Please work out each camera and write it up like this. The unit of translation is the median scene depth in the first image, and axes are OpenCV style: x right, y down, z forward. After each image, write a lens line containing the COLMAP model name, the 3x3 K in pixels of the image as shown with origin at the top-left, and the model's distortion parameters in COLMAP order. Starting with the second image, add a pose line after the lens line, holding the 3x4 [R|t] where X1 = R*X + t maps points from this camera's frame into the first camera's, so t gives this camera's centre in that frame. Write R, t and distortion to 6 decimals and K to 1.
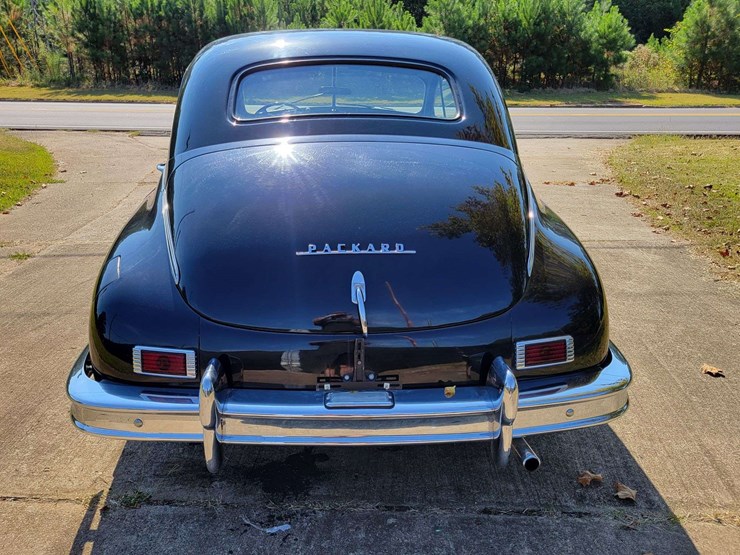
lens RADIAL K [[689.7, 0, 370.0], [0, 689.7, 277.5], [0, 0, 1]] dist [0.026725, -0.010979]
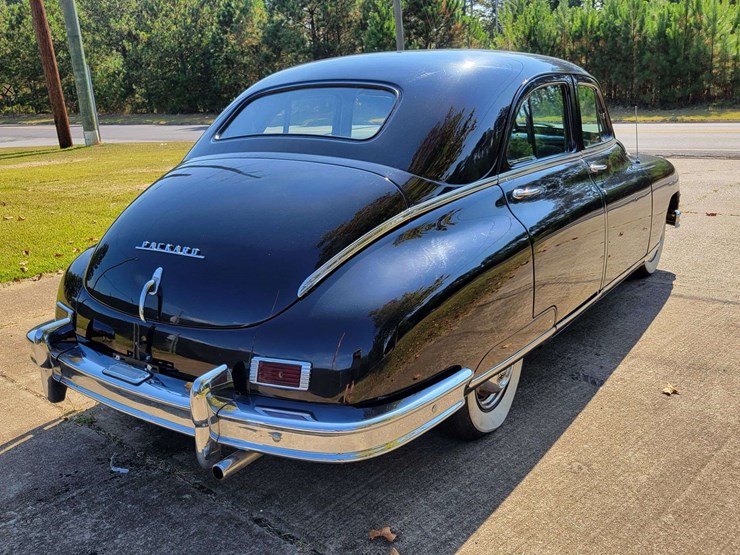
lens RADIAL K [[705.9, 0, 370.0], [0, 705.9, 277.5], [0, 0, 1]] dist [0.025428, -0.009128]
pose [[0.767015, 0.119435, -0.630415, 0.797411], [-0.140193, 0.989979, 0.016986, -0.048789], [0.626126, 0.075351, 0.776073, 0.228484]]
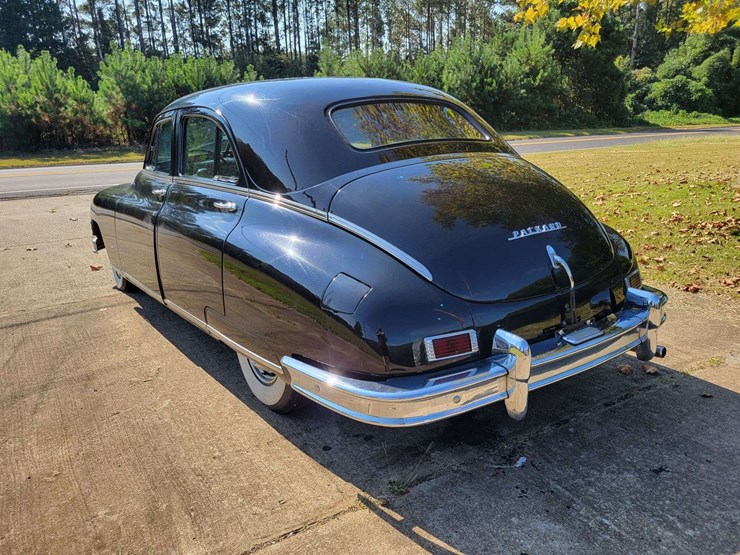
lens RADIAL K [[605.3, 0, 356.2], [0, 605.3, 273.4], [0, 0, 1]] dist [0.009994, -0.006959]
pose [[0.820964, -0.159765, 0.548172, -0.762029], [0.194310, 0.980927, -0.005115, -0.017609], [-0.536900, 0.110714, 0.836350, 0.173420]]
